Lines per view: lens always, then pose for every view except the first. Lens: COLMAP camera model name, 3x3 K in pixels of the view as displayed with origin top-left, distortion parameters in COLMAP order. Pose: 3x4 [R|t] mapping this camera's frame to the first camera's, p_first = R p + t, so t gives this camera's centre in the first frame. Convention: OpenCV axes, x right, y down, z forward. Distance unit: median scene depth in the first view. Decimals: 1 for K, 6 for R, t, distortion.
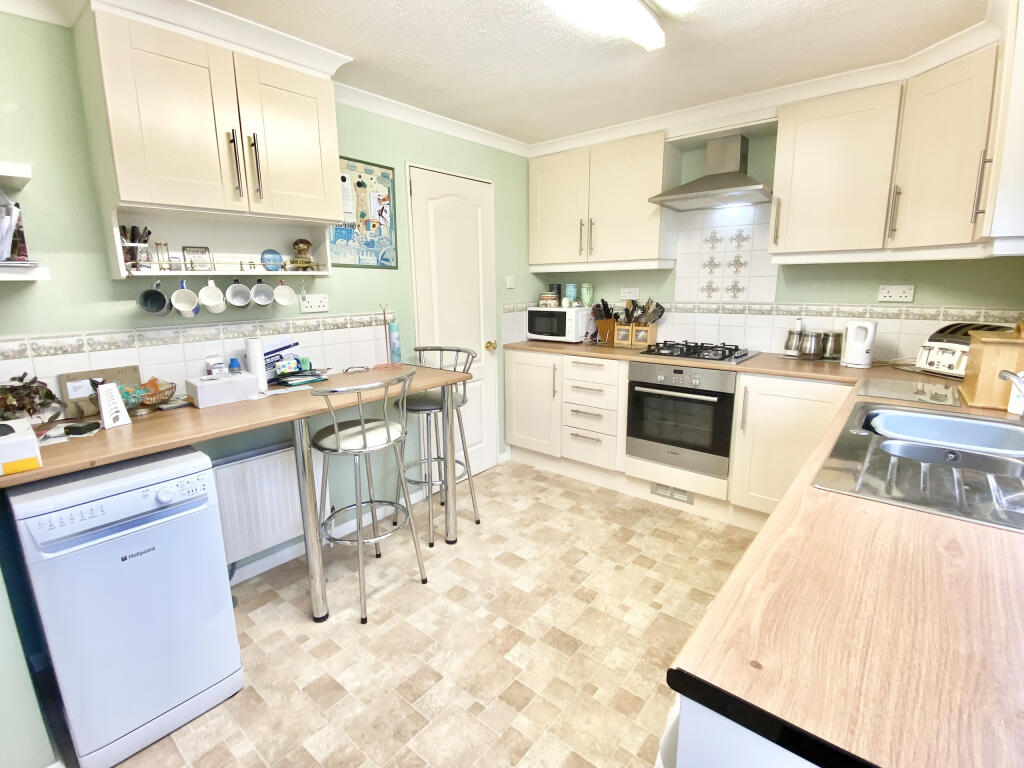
lens RADIAL K [[483.2, 0, 505.0], [0, 483.2, 382.5], [0, 0, 1]] dist [0.073128, -0.061109]
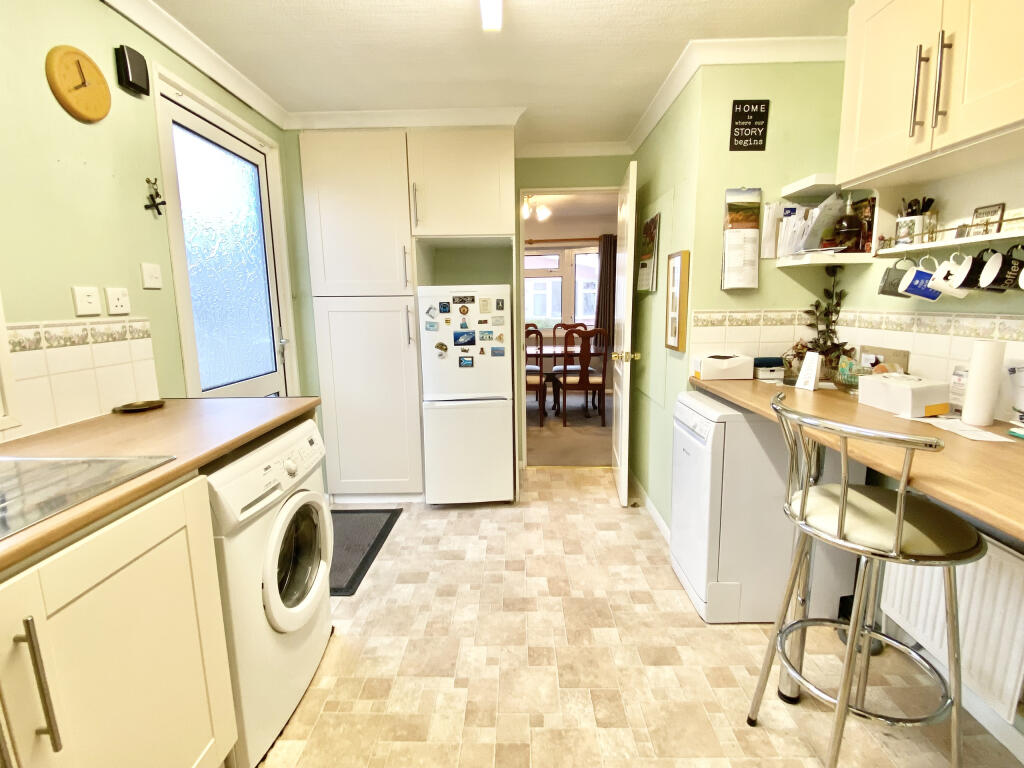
lens RADIAL K [[479.6, 0, 512.0], [0, 479.6, 384.0], [0, 0, 1]] dist [0.031007, -0.032408]
pose [[-0.771827, 0.127894, -0.622837, 0.279151], [-0.109157, 0.938366, 0.327954, -0.136993], [0.626392, 0.321111, -0.710296, 0.850910]]
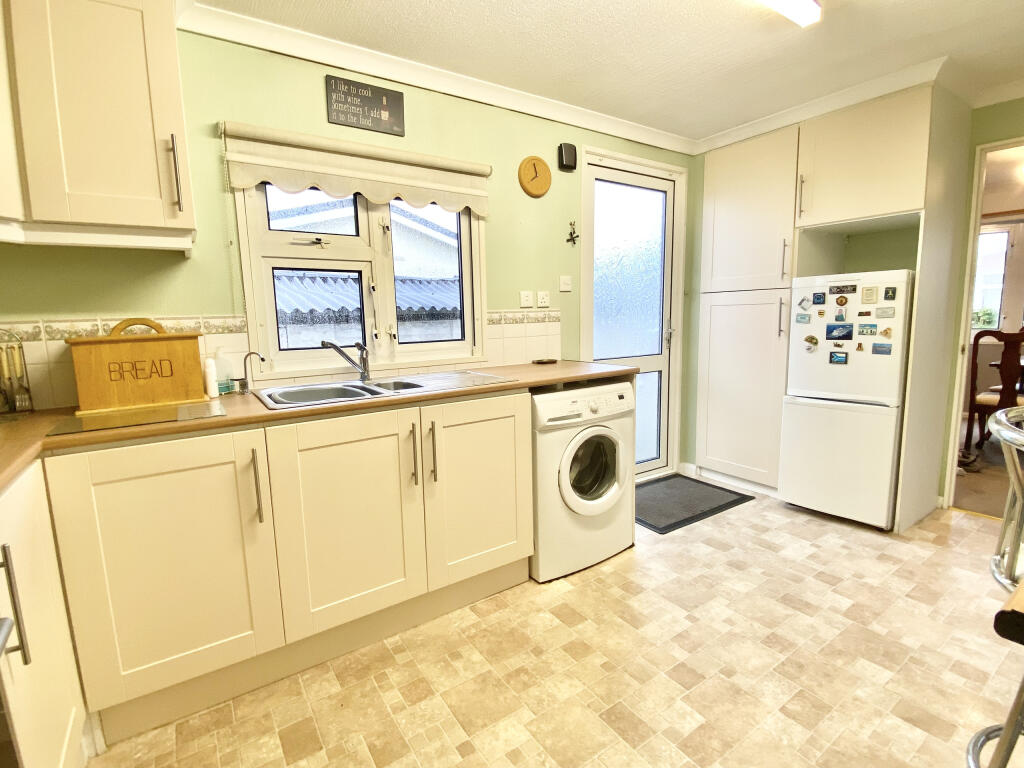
lens RADIAL K [[487.0, 0, 512.0], [0, 487.0, 384.0], [0, 0, 1]] dist [0.034757, -0.034336]
pose [[-0.962208, -0.000574, 0.272314, 0.056546], [0.093074, 0.939082, 0.330850, -0.163216], [-0.255915, 0.343692, -0.903540, 1.097990]]
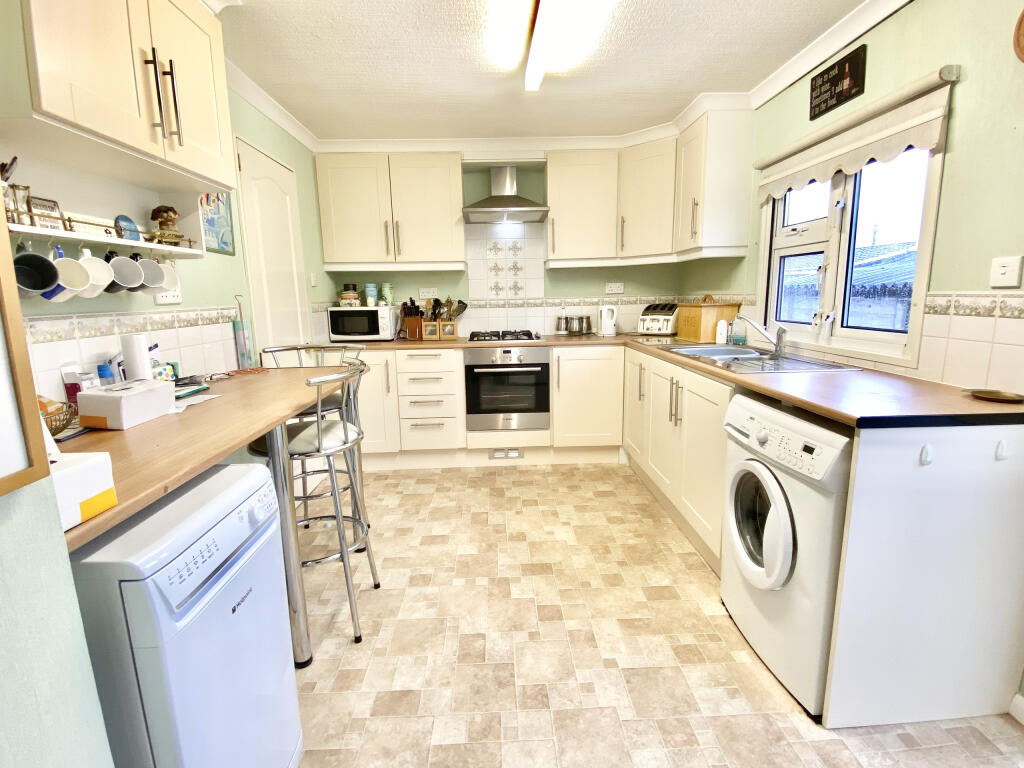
lens RADIAL K [[483.2, 0, 505.0], [0, 483.2, 382.5], [0, 0, 1]] dist [0.073128, -0.061109]
pose [[0.748160, -0.119037, 0.652753, -0.465119], [0.146364, 0.989150, 0.012625, 0.039415], [-0.647173, 0.086094, 0.757466, 0.085875]]
